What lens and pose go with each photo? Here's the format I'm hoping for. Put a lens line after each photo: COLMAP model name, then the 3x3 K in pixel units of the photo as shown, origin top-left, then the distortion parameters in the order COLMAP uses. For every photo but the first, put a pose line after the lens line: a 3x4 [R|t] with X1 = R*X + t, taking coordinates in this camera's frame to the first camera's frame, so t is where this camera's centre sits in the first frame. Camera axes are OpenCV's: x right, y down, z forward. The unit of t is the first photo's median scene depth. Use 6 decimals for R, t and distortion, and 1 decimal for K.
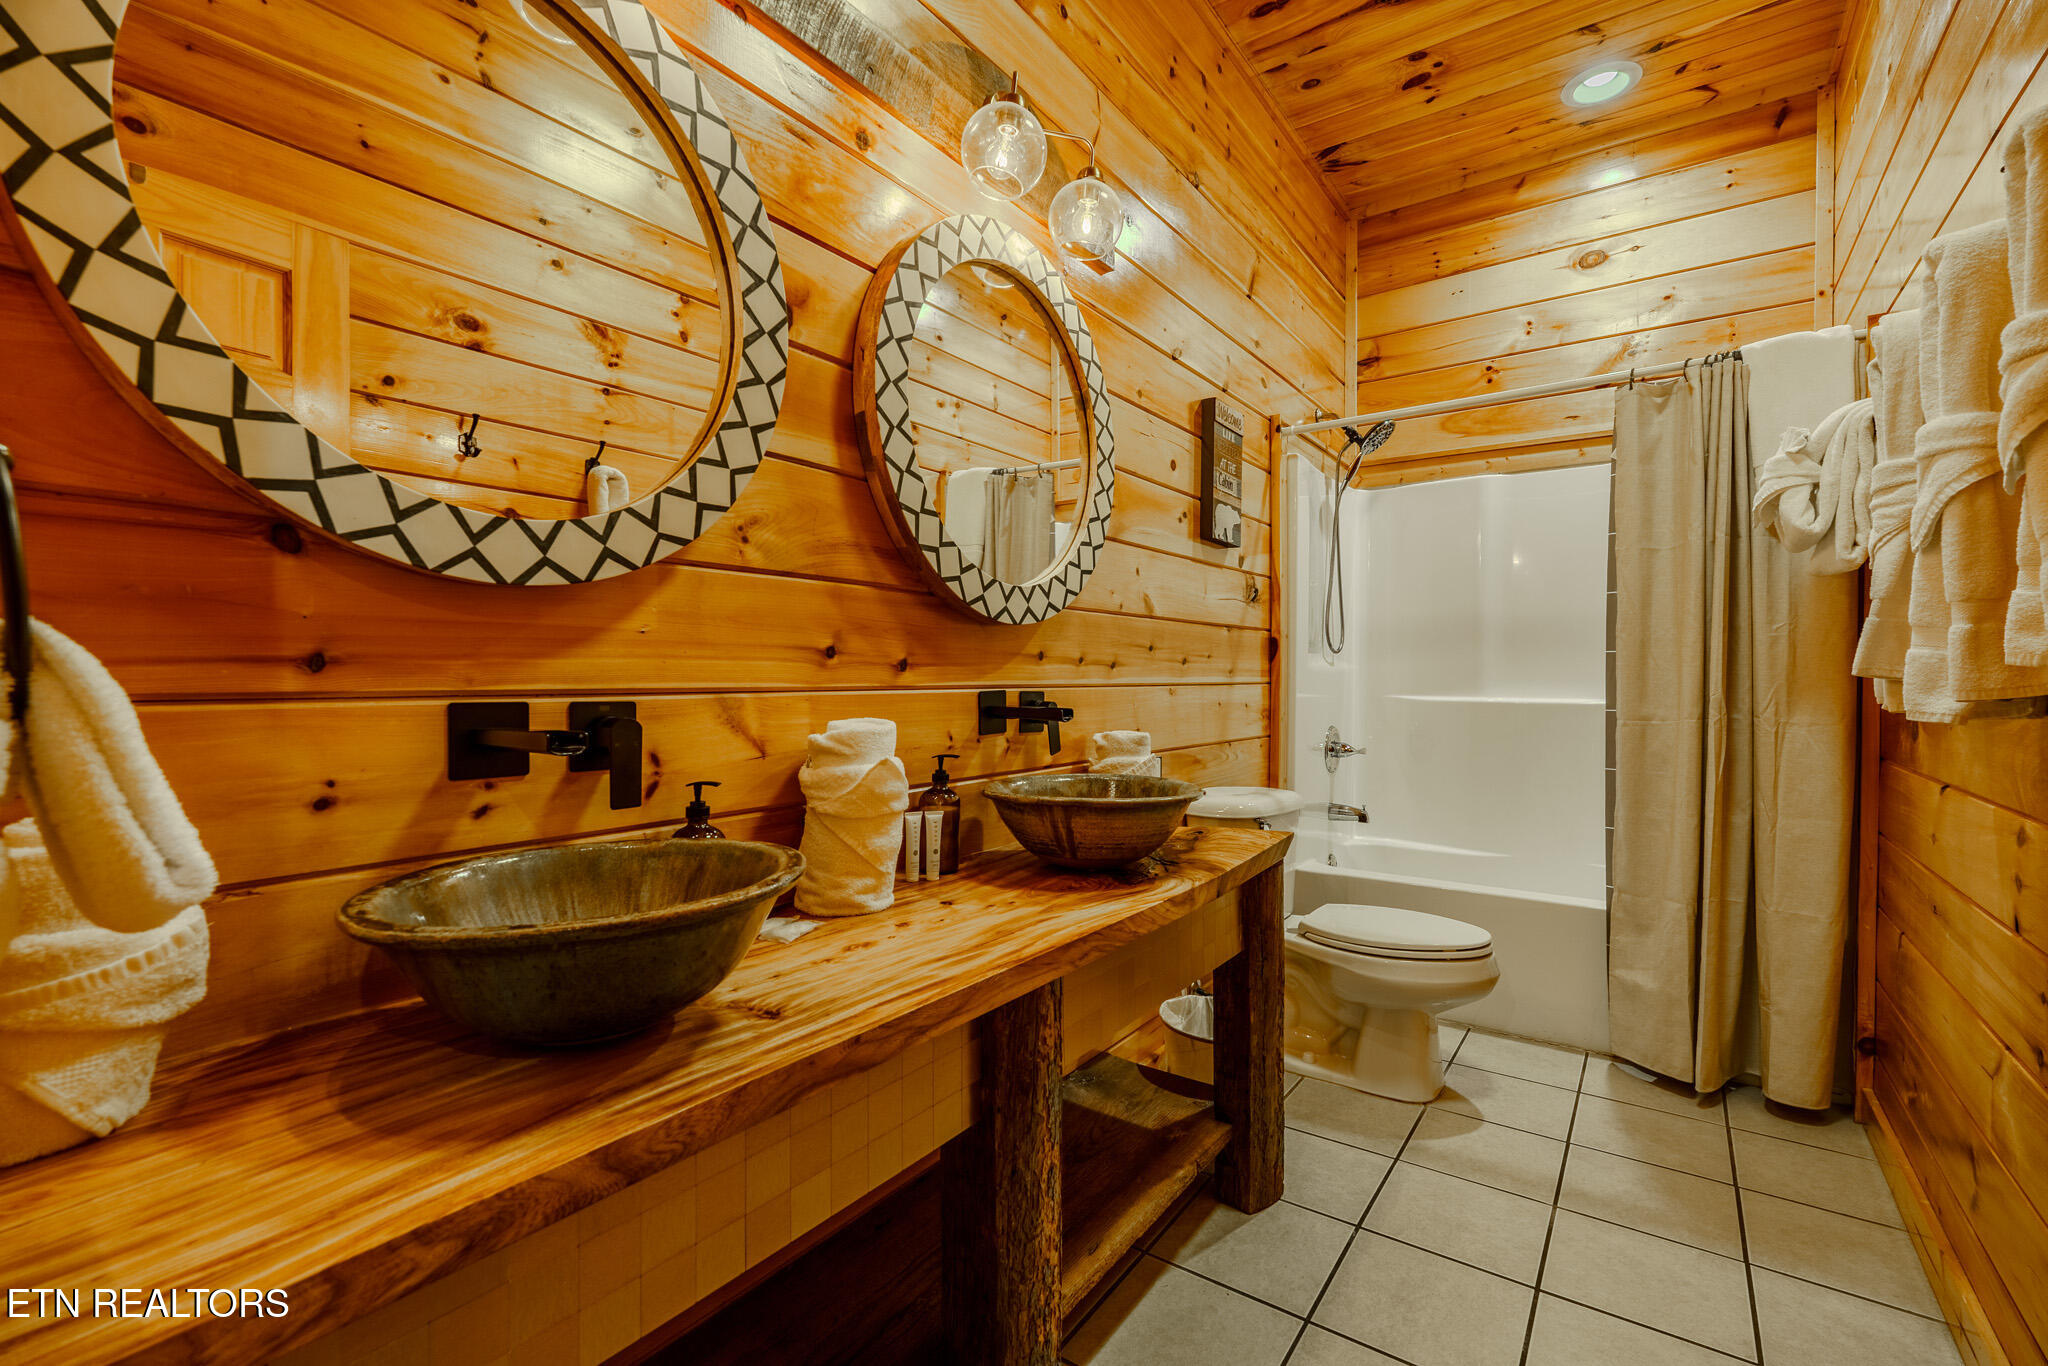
lens RADIAL K [[910.3, 0, 1020.1], [0, 910.3, 687.3], [0, 0, 1]] dist [-0.005894, 0.000098]
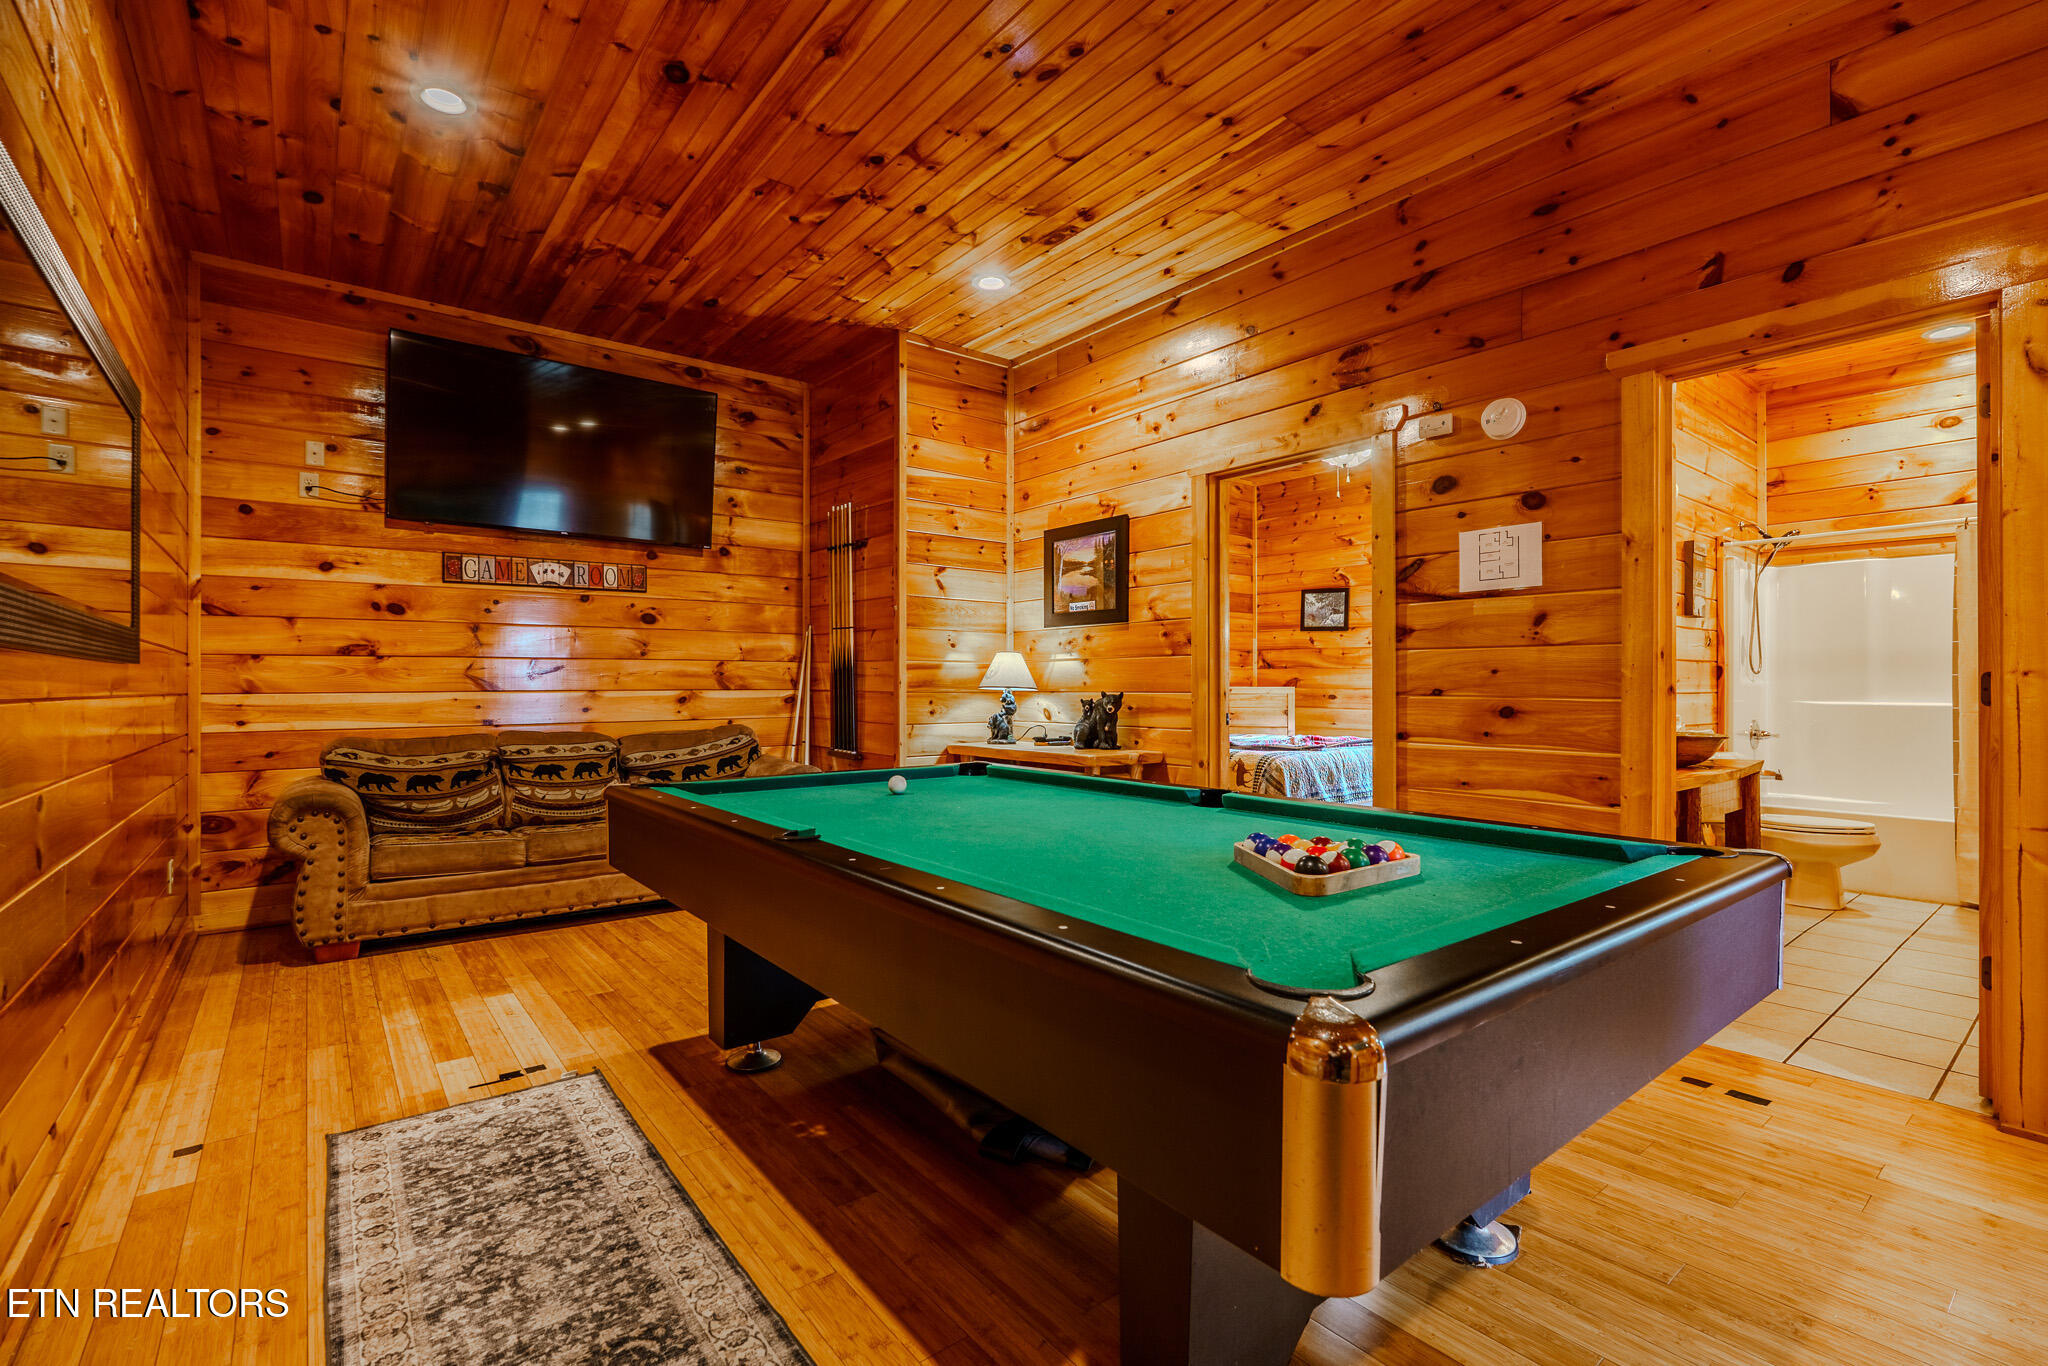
lens RADIAL K [[910.3, 0, 1026.1], [0, 910.3, 680.6], [0, 0, 1]] dist [-0.005894, 0.000098]
pose [[0.960844, -0.001372, -0.277088, -0.456089], [-0.004264, 0.999796, -0.019735, 0.011121], [0.277058, 0.020143, 0.960642, -0.907760]]
